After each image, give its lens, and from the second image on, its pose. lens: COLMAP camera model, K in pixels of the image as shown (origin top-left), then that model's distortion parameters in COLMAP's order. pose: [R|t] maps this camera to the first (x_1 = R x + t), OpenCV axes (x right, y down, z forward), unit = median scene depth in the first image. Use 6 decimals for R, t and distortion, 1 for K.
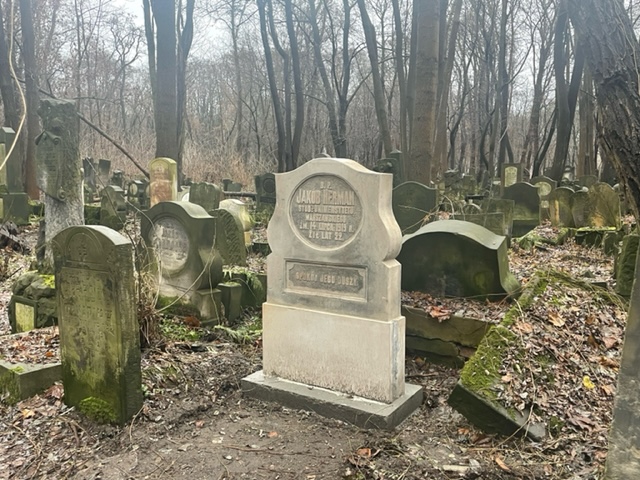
lens RADIAL K [[586.6, 0, 322.9], [0, 586.6, 243.6], [0, 0, 1]] dist [0.045186, 0.000000]
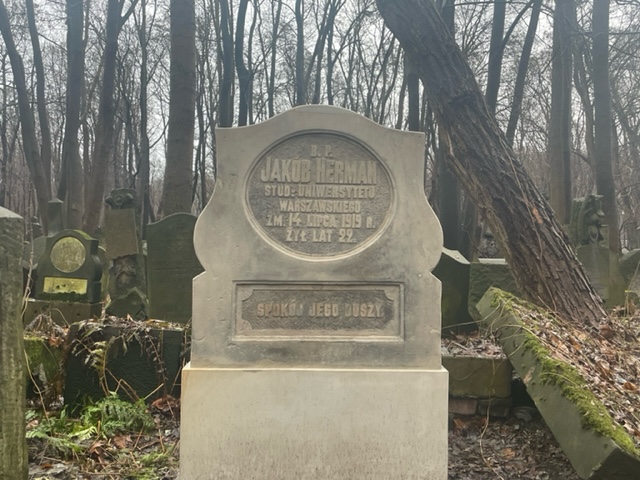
lens RADIAL K [[586.6, 0, 318.7], [0, 586.6, 243.1], [0, 0, 1]] dist [0.045186, 0.000000]
pose [[0.813206, 0.014373, 0.581799, -0.338562], [0.053815, 0.993555, -0.099765, 0.052285], [-0.579483, 0.112439, 0.807191, 0.523892]]
